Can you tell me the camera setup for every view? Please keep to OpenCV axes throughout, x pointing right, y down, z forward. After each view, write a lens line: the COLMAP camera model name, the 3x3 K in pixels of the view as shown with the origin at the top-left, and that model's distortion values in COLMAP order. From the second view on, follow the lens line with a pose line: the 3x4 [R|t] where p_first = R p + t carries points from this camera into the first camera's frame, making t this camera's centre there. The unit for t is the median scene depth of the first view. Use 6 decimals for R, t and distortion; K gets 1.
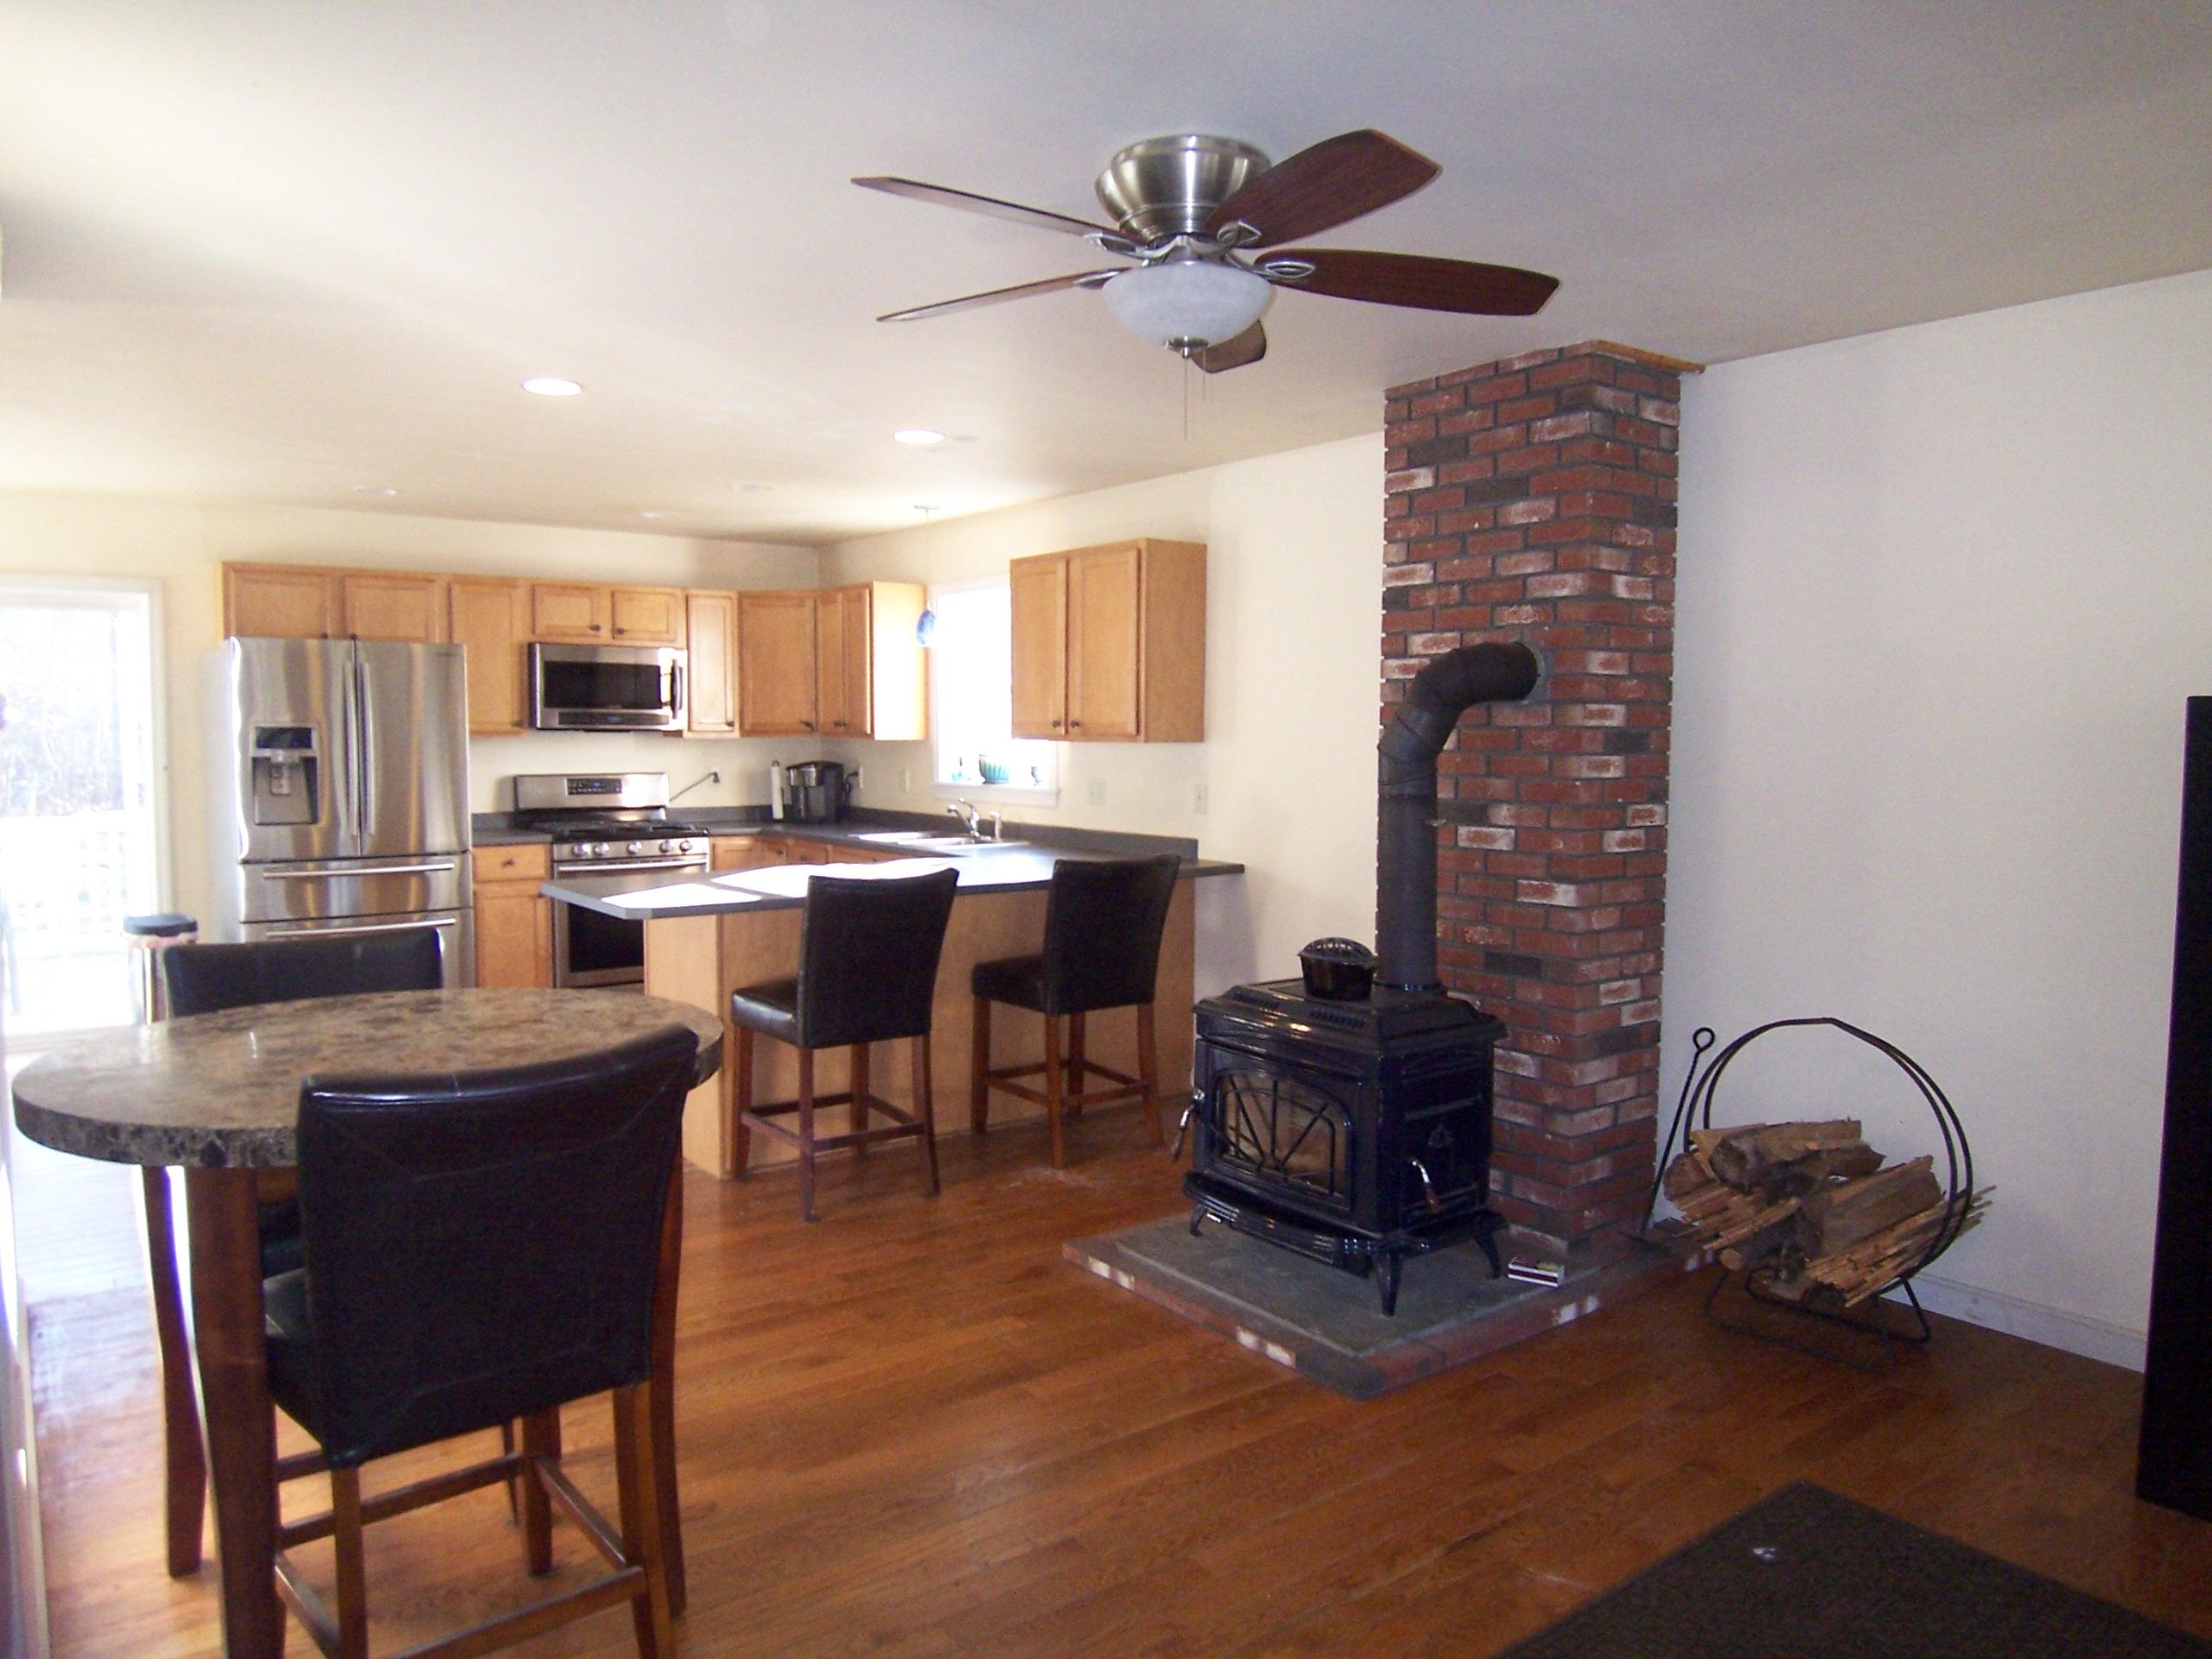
lens RADIAL K [[1491.3, 0, 1102.4], [0, 1491.3, 841.8], [0, 0, 1]] dist [-0.002800, -0.031990]
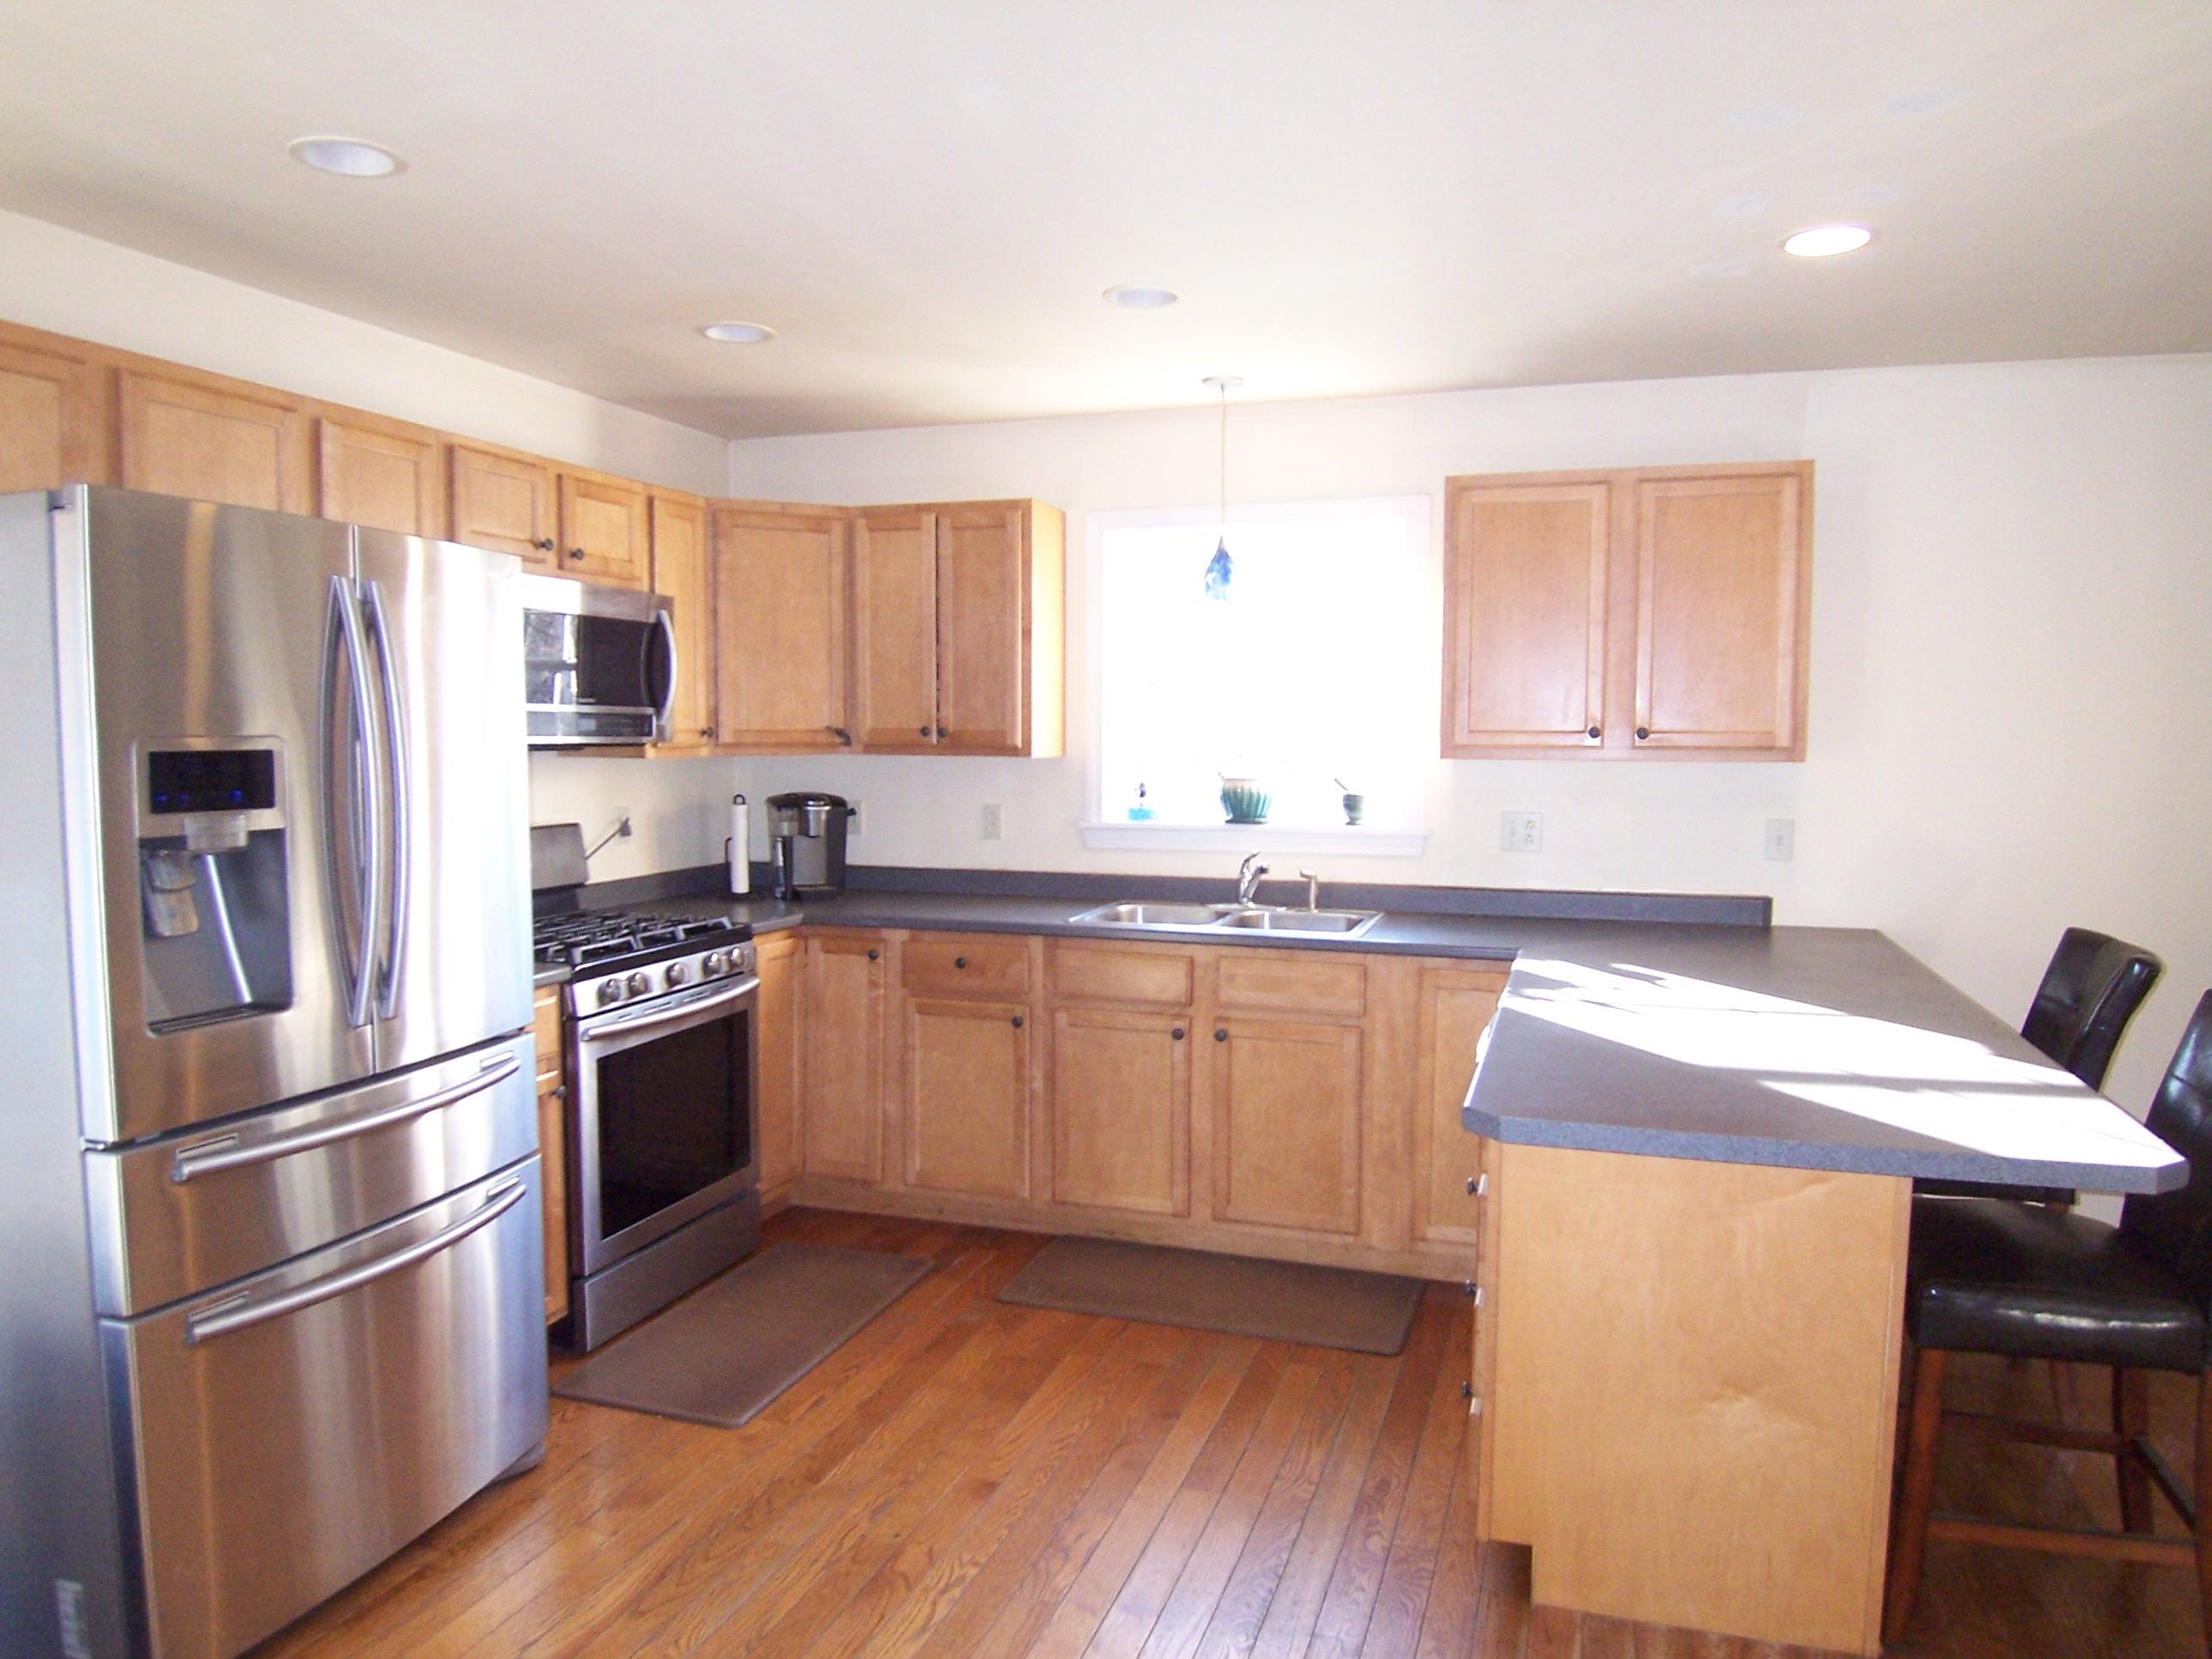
lens RADIAL K [[1441.0, 0, 1106.0], [0, 1441.0, 829.5], [0, 0, 1]] dist [-0.067417, -0.000321]
pose [[0.825034, -0.040404, 0.563636, -0.806667], [0.044781, 0.998978, 0.006062, -0.072813], [-0.563305, 0.020239, 0.826001, 0.876601]]
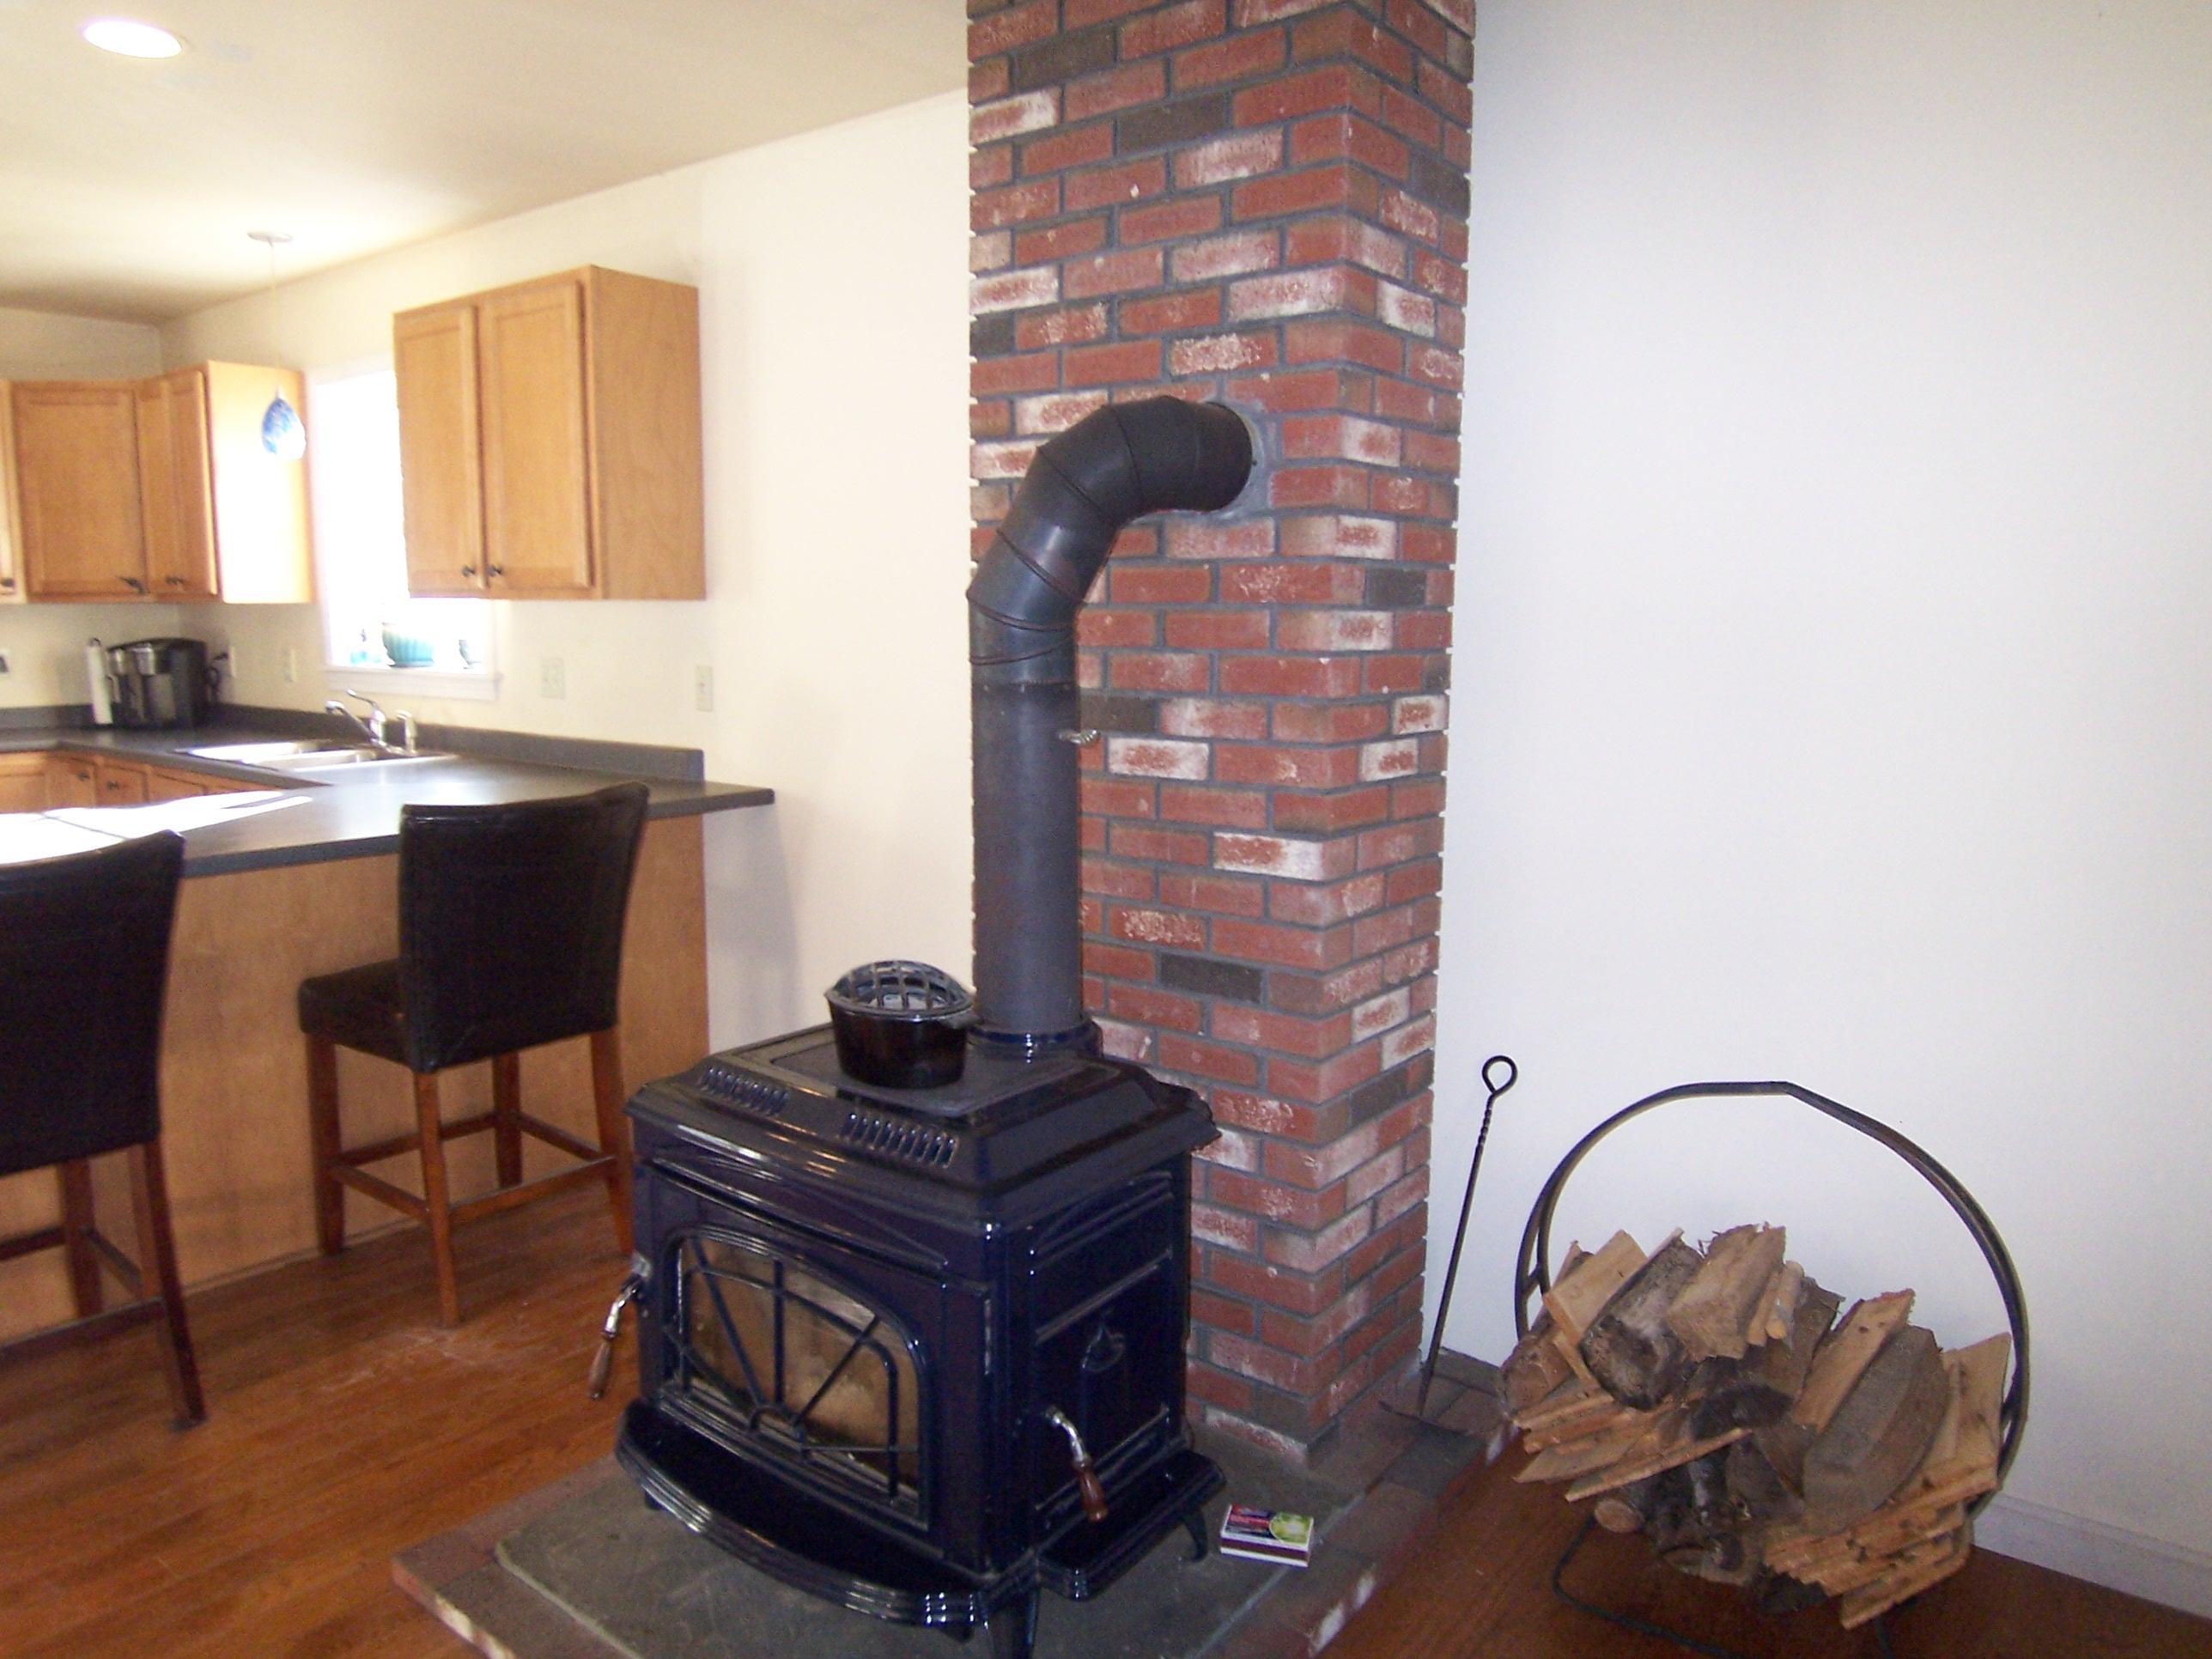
lens RADIAL K [[1484.5, 0, 1106.0], [0, 1484.5, 829.5], [0, 0, 1]] dist [0.003449, -0.080351]
pose [[0.964041, -0.035967, 0.263308, 0.088020], [0.016807, 0.997067, 0.074660, -0.018148], [-0.265222, -0.067550, 0.961818, 0.460106]]
